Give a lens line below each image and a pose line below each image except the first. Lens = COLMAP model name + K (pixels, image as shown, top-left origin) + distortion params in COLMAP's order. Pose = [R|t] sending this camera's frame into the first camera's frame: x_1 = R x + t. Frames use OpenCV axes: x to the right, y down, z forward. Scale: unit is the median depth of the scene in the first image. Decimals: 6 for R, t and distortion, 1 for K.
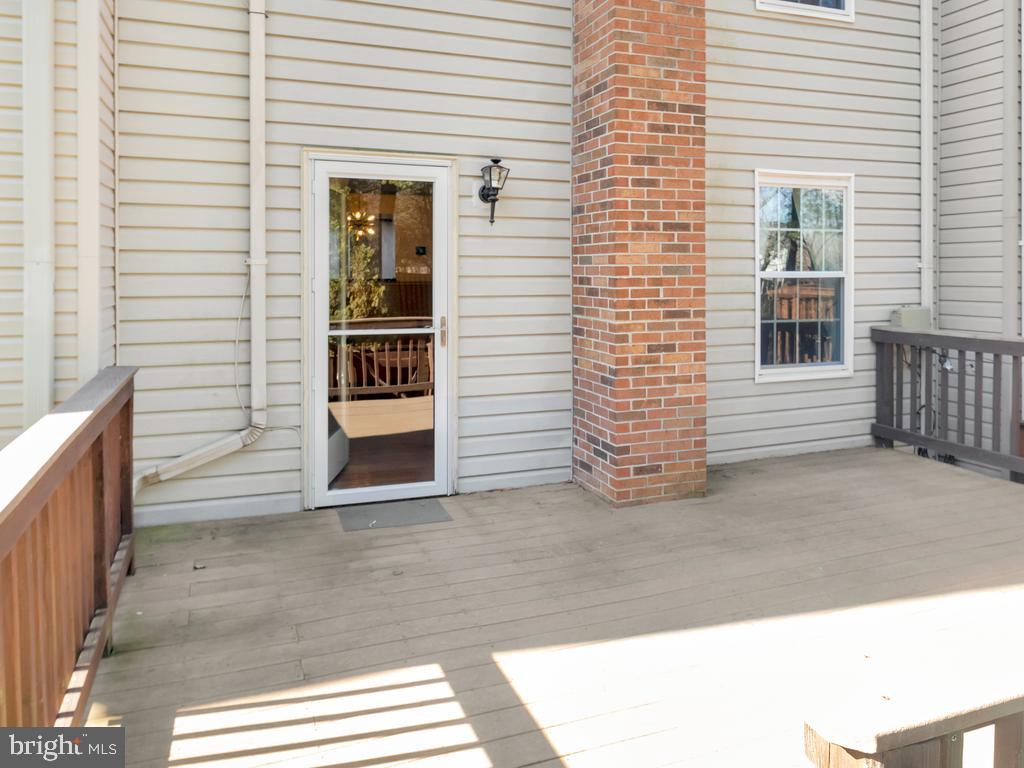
lens RADIAL K [[740.1, 0, 512.0], [0, 740.1, 384.0], [0, 0, 1]] dist [0.006227, -0.002124]
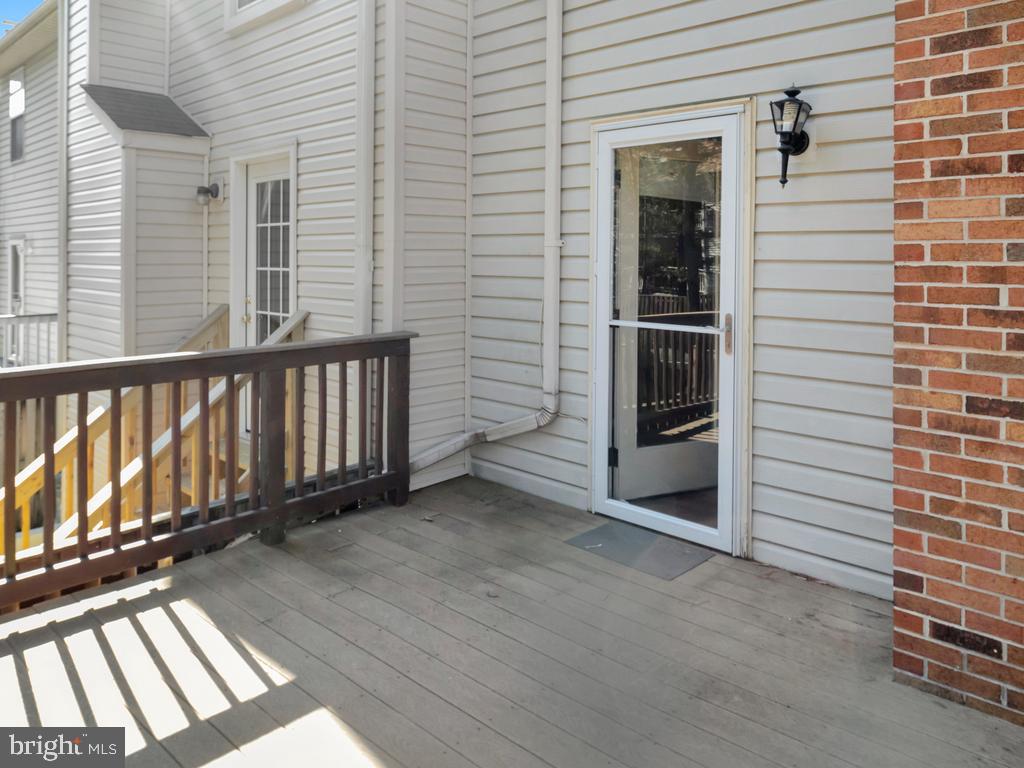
lens RADIAL K [[759.4, 0, 512.1], [0, 759.4, 342.8], [0, 0, 1]] dist [0.002151, -0.002480]
pose [[0.432106, 0.104839, -0.895708, 0.519637], [-0.140565, 0.988910, 0.047937, -0.071242], [0.890801, 0.105192, 0.442051, 0.487874]]
